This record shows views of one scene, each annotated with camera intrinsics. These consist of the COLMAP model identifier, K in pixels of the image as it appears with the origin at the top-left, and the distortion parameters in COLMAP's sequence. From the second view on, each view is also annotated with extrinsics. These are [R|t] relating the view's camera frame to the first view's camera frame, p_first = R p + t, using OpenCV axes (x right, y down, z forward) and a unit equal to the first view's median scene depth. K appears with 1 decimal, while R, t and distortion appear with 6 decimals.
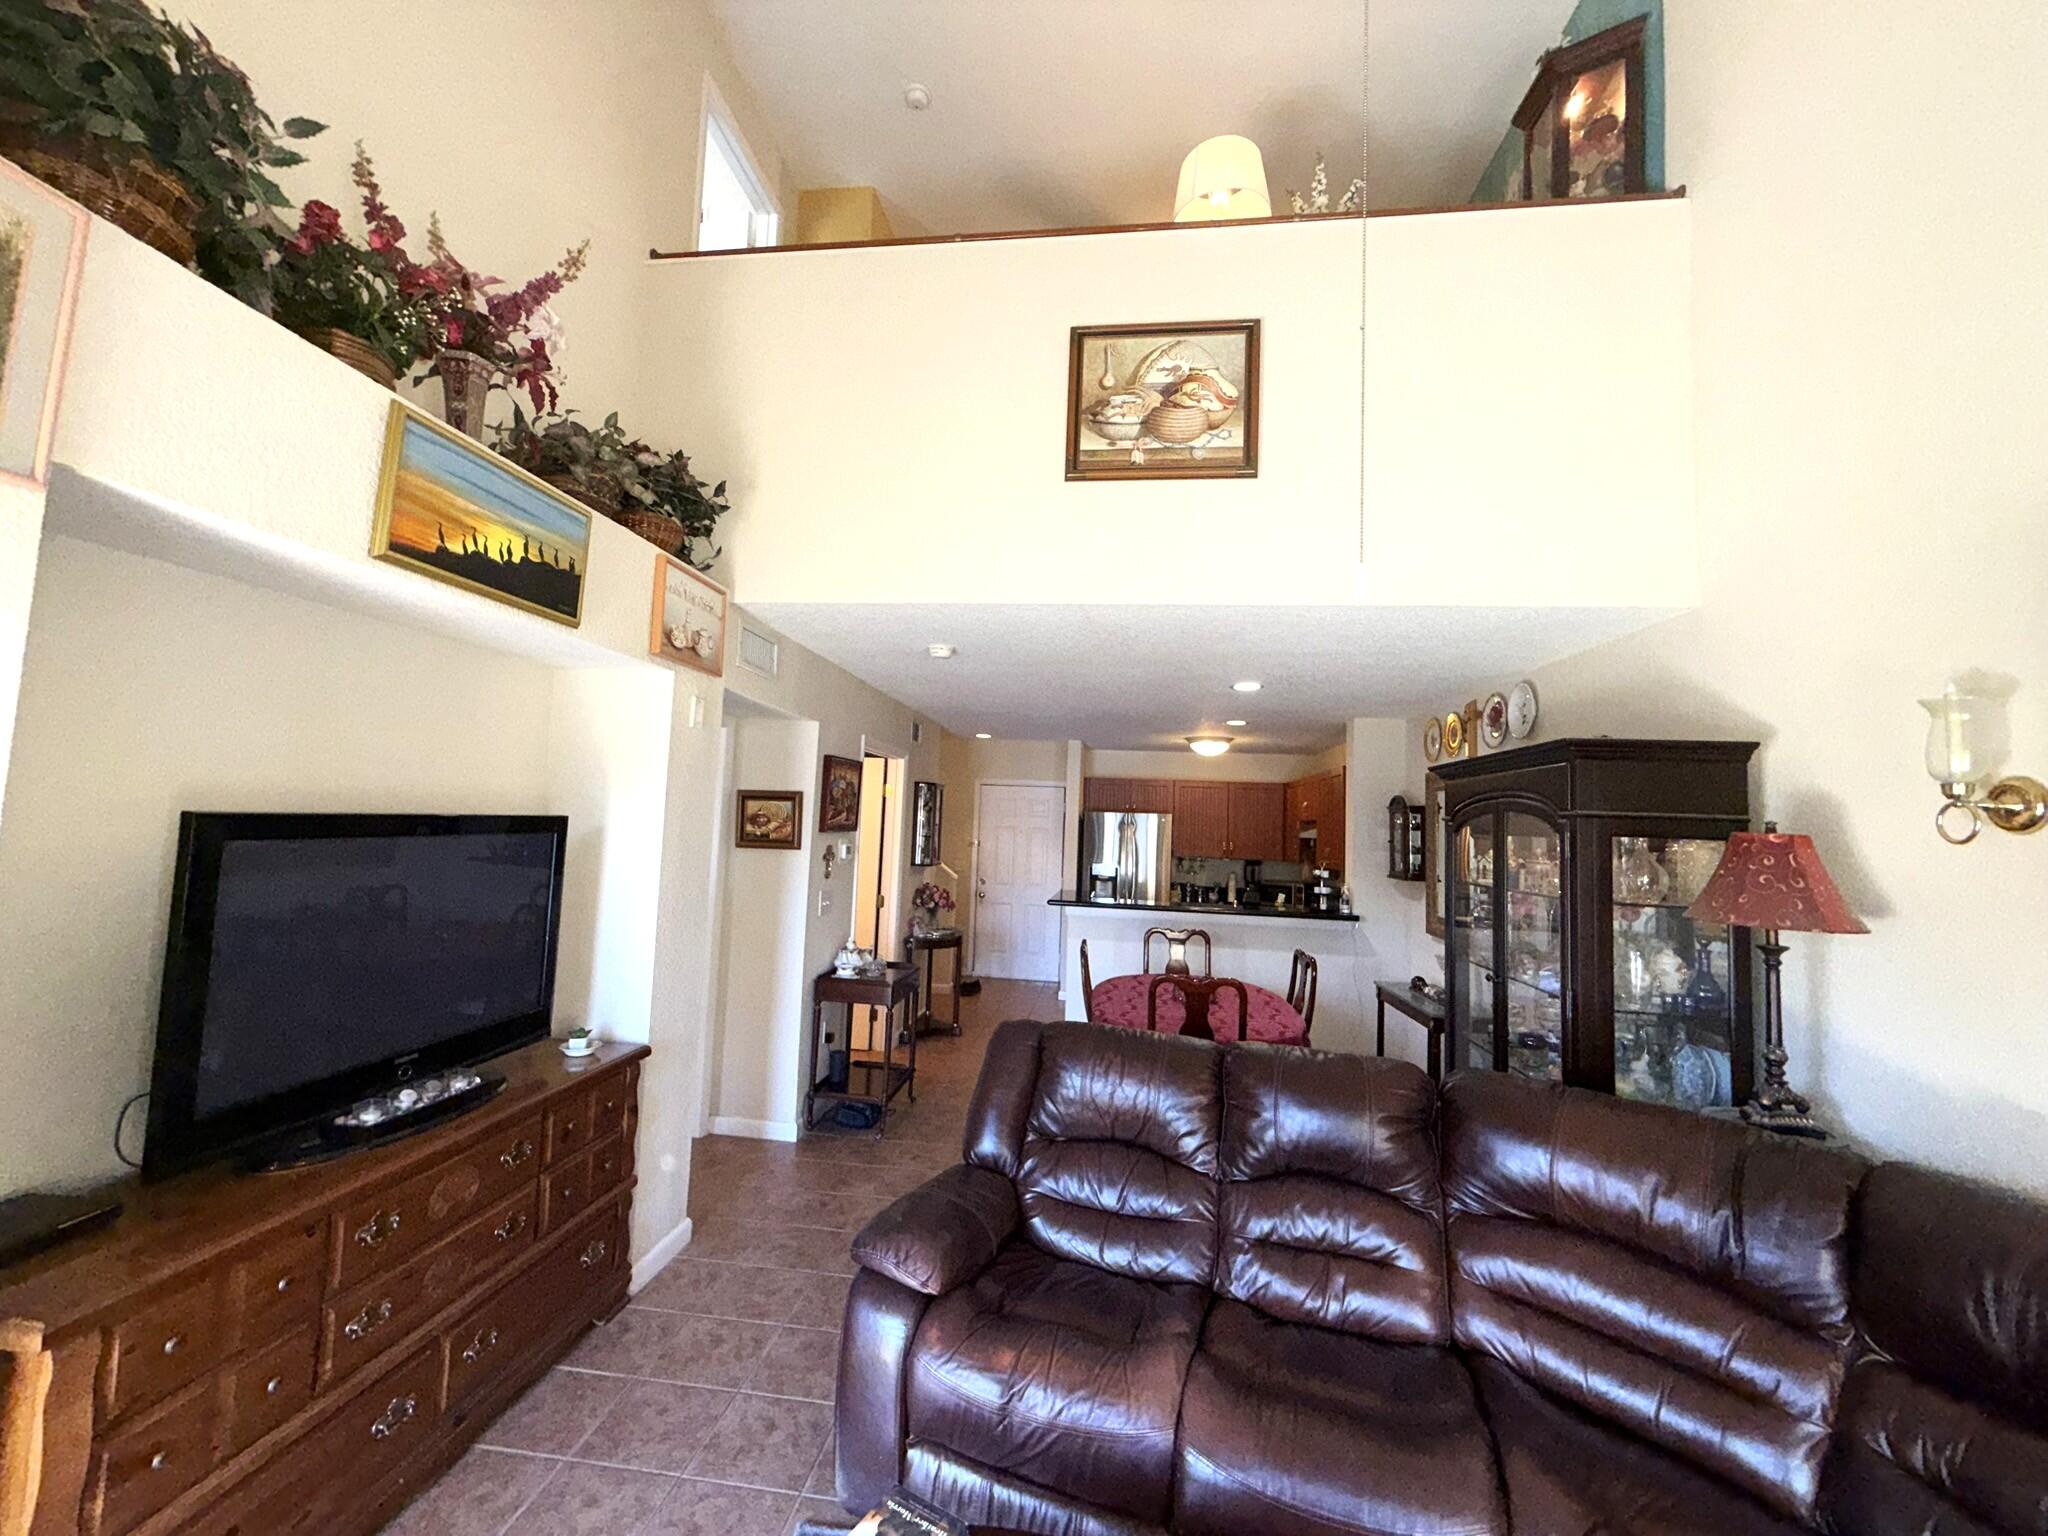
lens RADIAL K [[818.0, 0, 1016.0], [0, 818.0, 766.6], [0, 0, 1]] dist [0.001627, -0.000302]
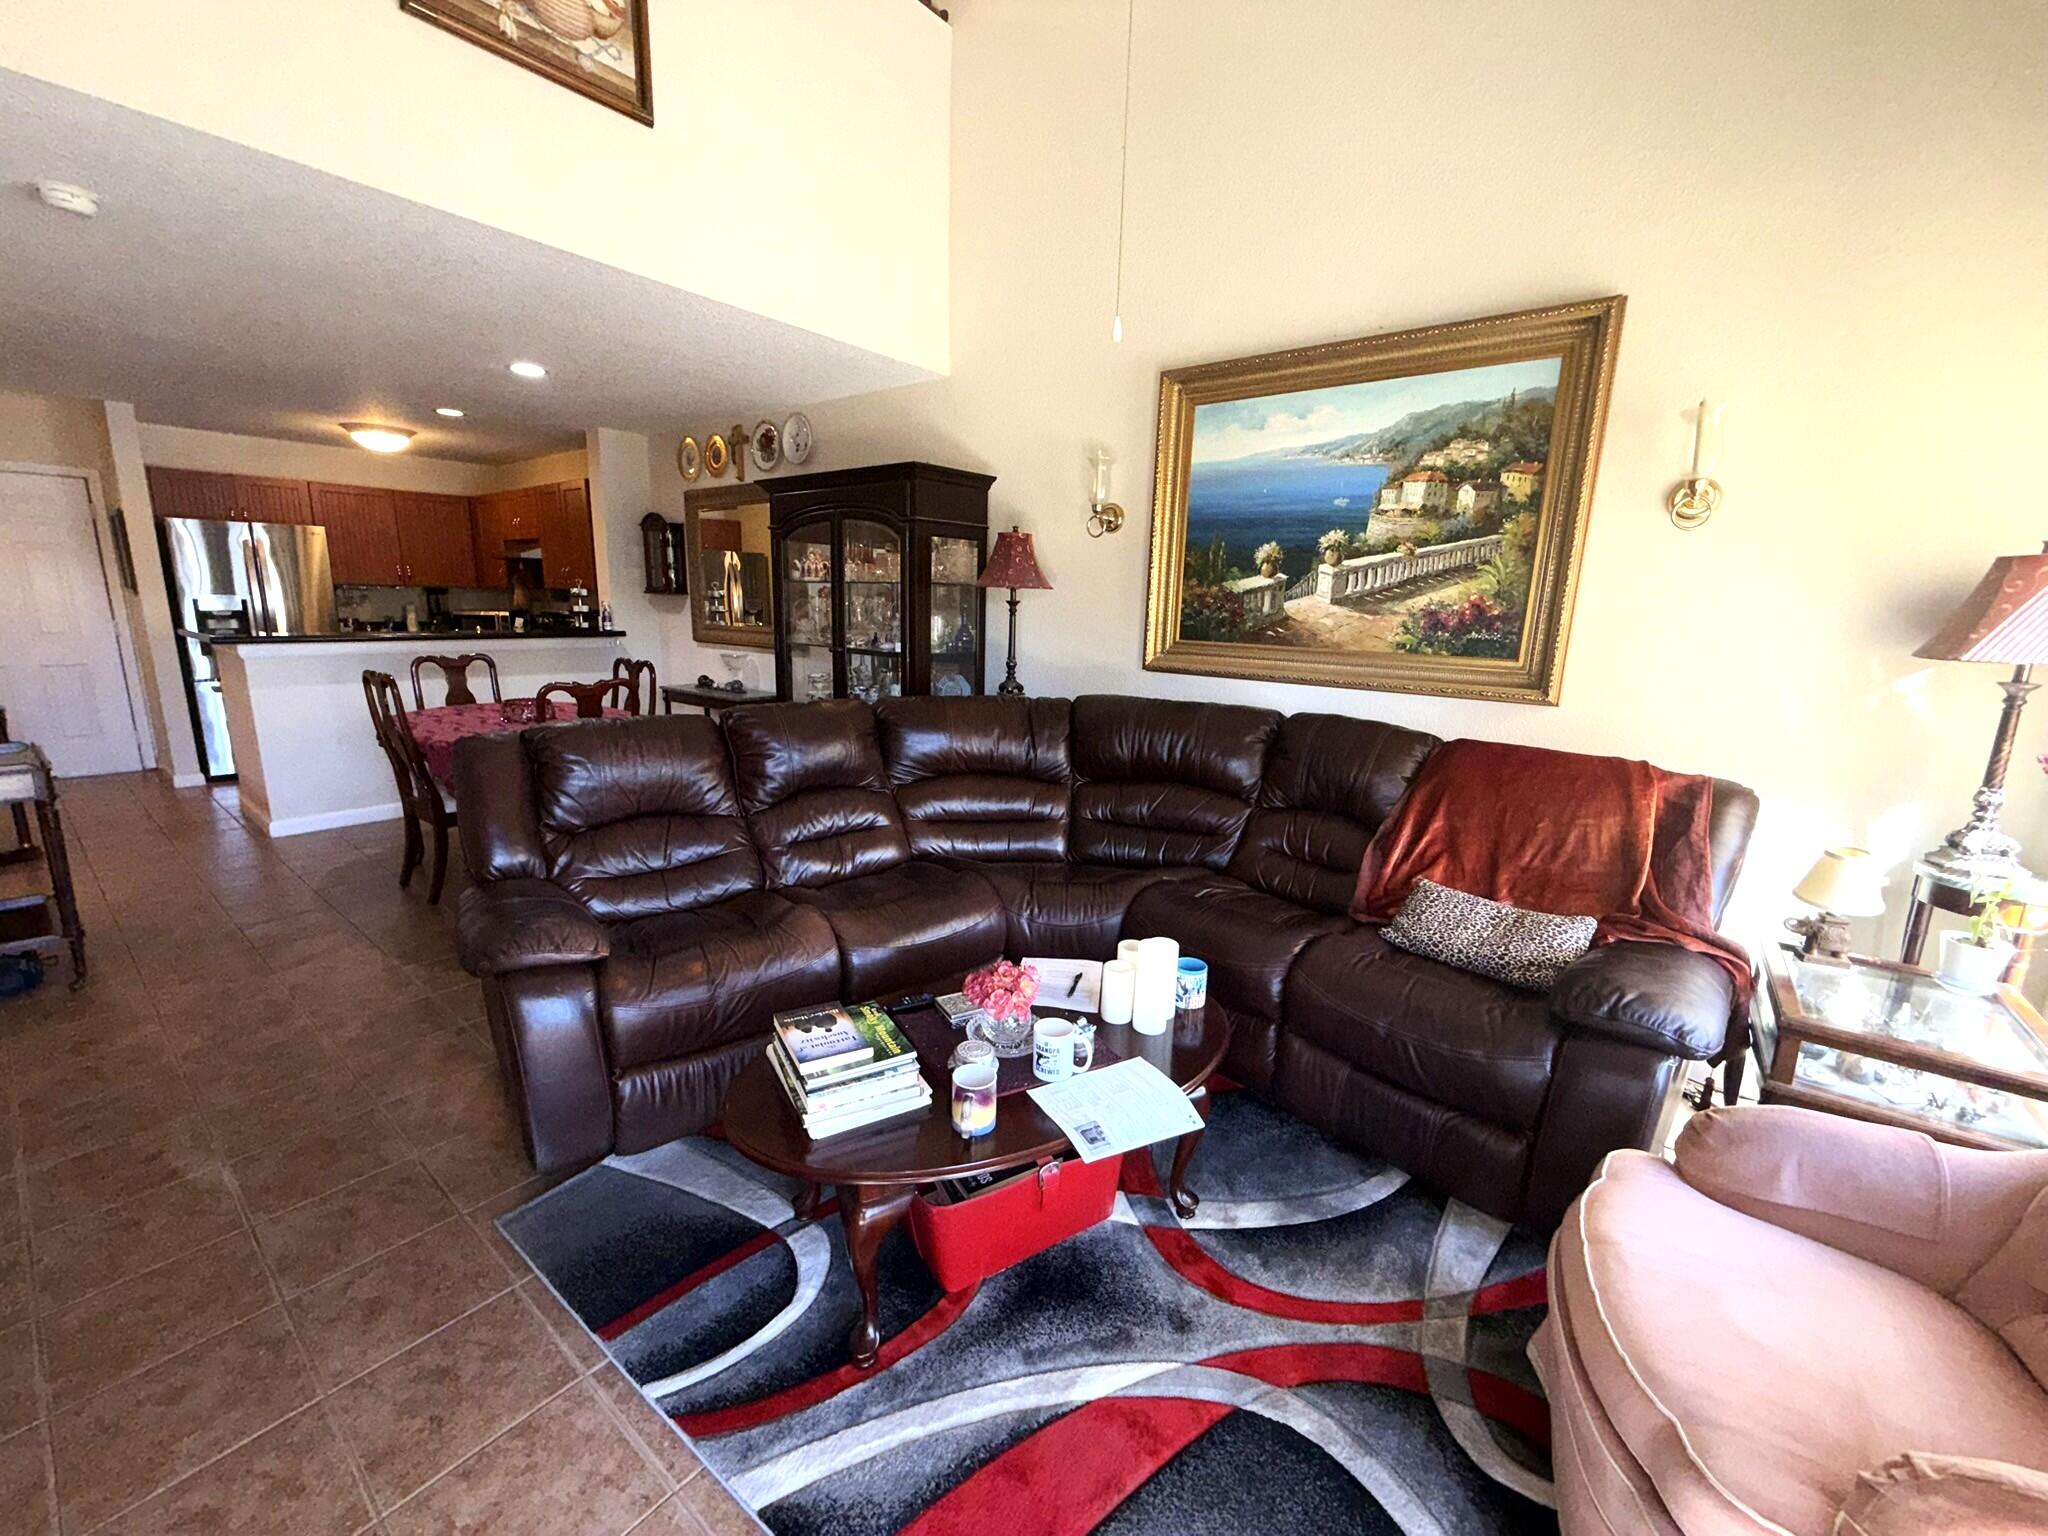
lens RADIAL K [[818.0, 0, 1016.0], [0, 818.0, 766.6], [0, 0, 1]] dist [0.001627, -0.000302]
pose [[0.521123, -0.197643, 0.830282, -0.480634], [-0.065287, 0.960736, 0.269673, 0.075275], [-0.850981, -0.194740, 0.487758, 0.074412]]
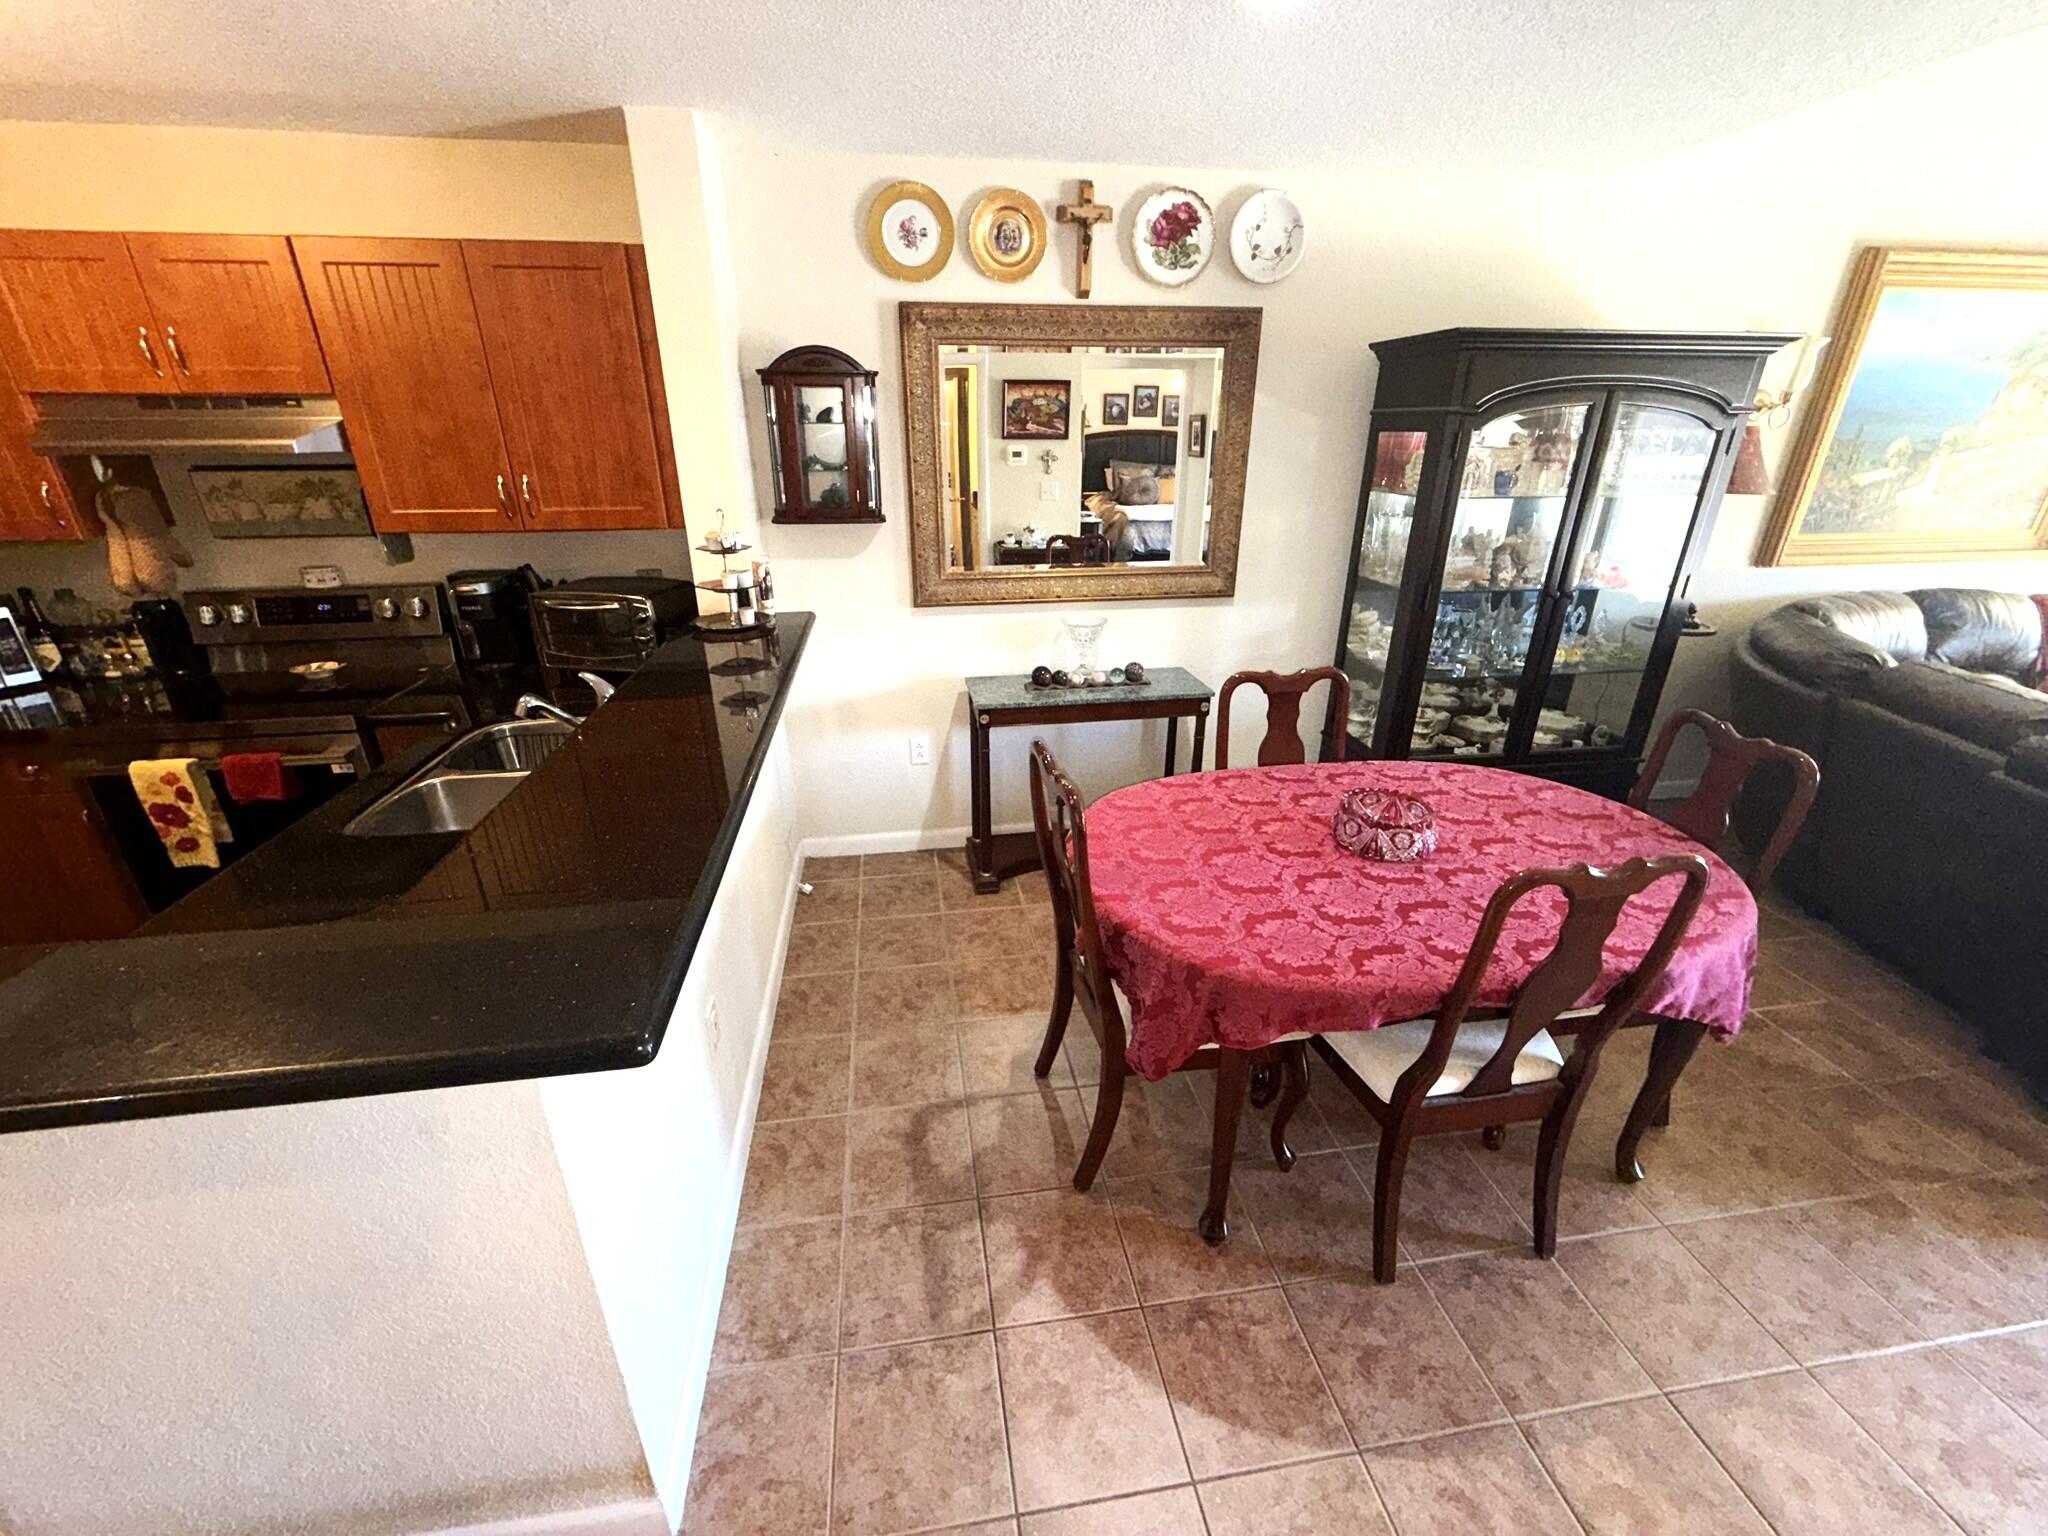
lens RADIAL K [[818.0, 0, 1016.0], [0, 818.0, 766.6], [0, 0, 1]] dist [0.001627, -0.000302]
pose [[-0.266700, -0.407545, 0.873371, -0.193314], [-0.078298, 0.912361, 0.401829, 0.125452], [-0.960594, 0.038785, -0.275237, 2.219964]]
